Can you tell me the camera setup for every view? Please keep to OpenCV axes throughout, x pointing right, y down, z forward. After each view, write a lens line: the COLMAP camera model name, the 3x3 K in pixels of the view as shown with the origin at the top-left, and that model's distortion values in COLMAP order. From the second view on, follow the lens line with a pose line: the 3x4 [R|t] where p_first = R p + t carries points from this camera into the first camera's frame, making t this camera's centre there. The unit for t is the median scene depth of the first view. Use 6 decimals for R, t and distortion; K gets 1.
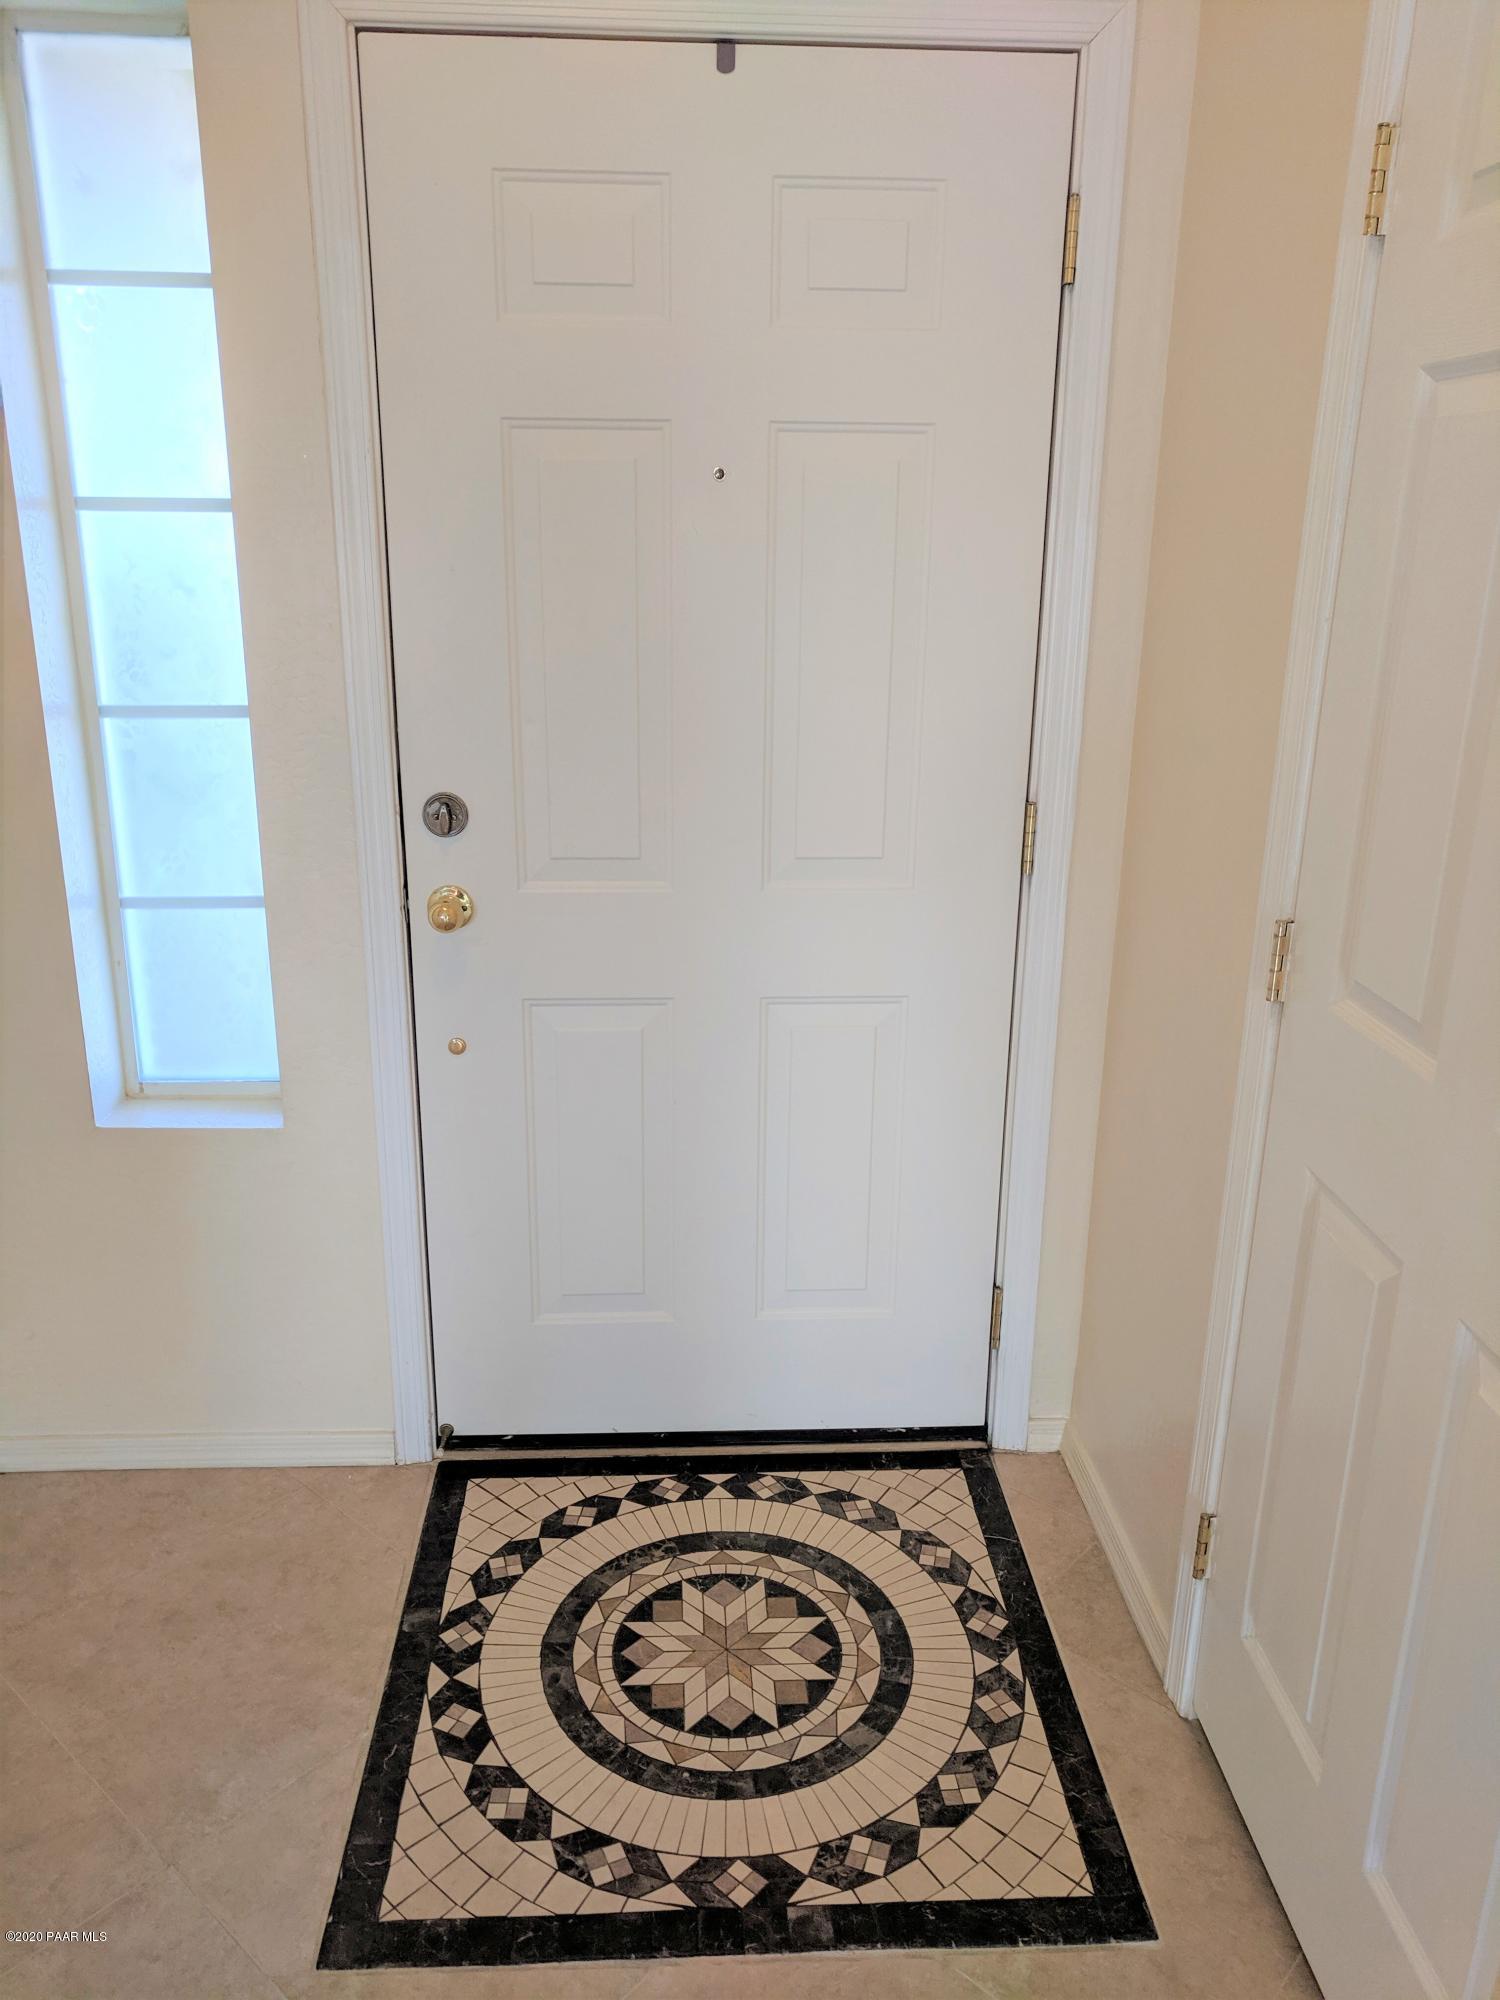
lens RADIAL K [[1508.5, 0, 733.7], [0, 1508.5, 998.1], [0, 0, 1]] dist [0.006344, 0.016022]
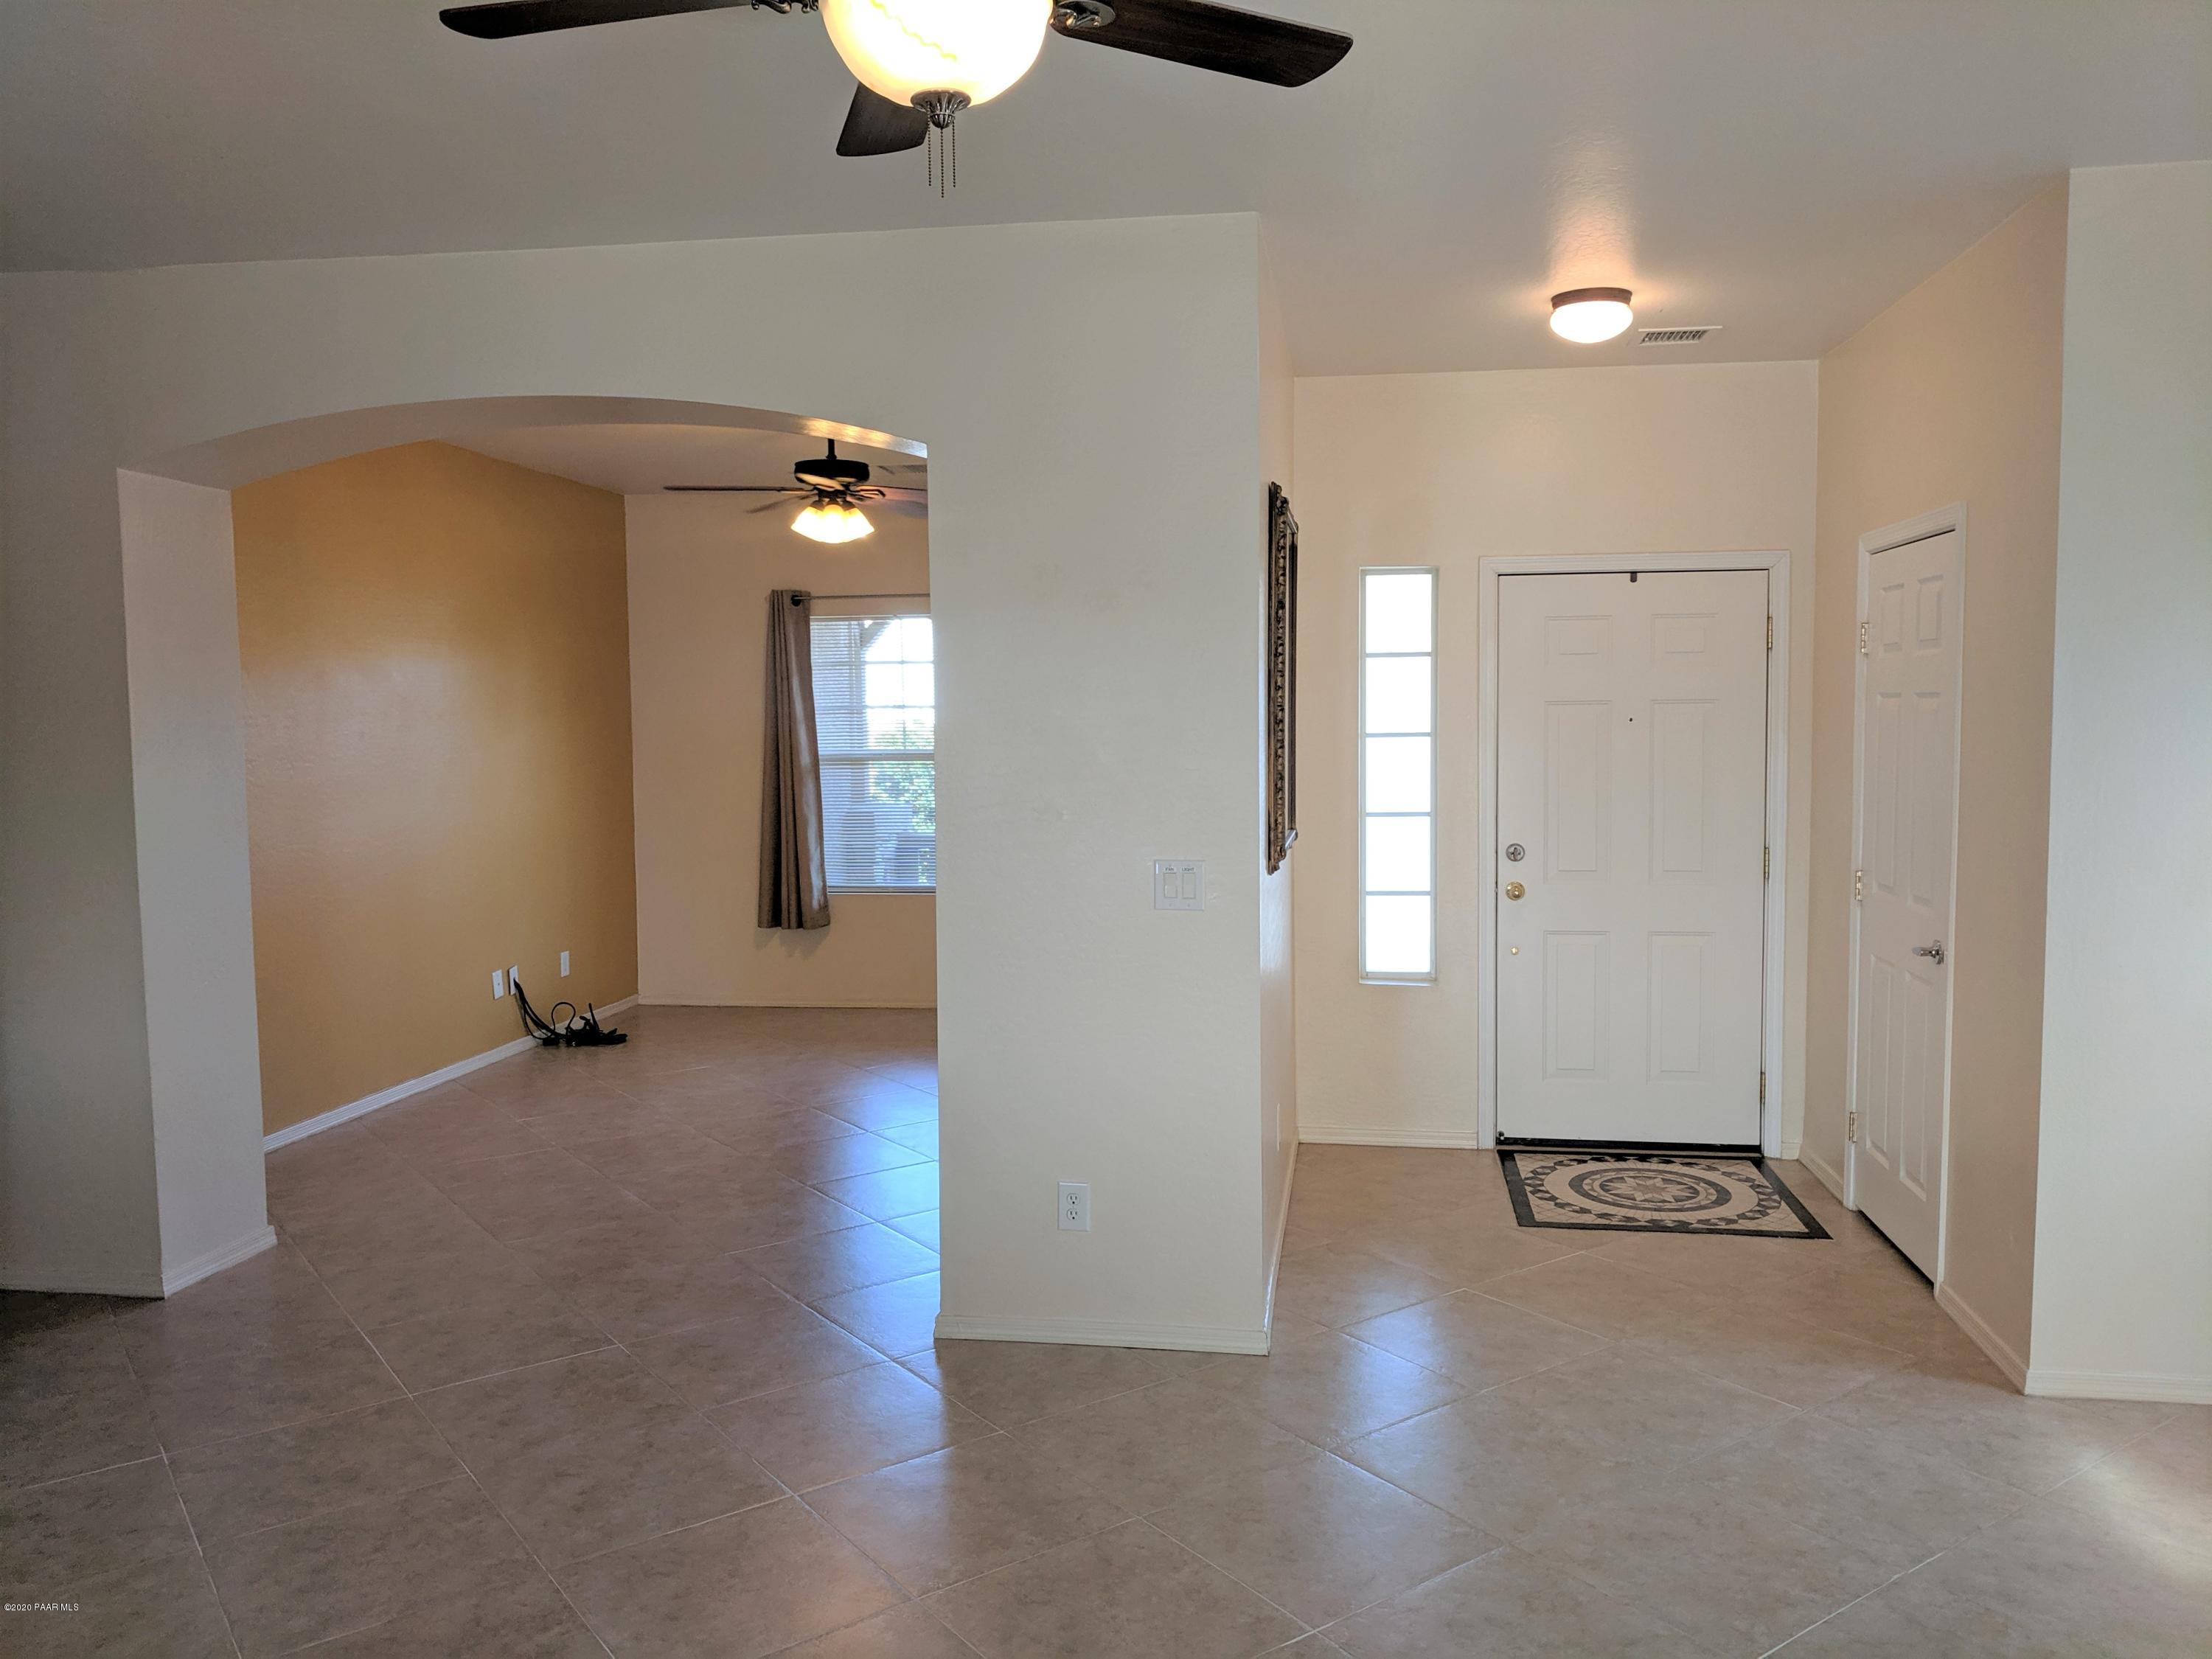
lens RADIAL K [[1668.4, 0, 1114.4], [0, 1668.4, 834.4], [0, 0, 1]] dist [0.006344, 0.016022]
pose [[0.980735, -0.007190, -0.195210, -0.315971], [-0.038035, 0.973167, -0.226934, 0.519179], [0.191603, 0.229987, 0.954146, -1.827044]]
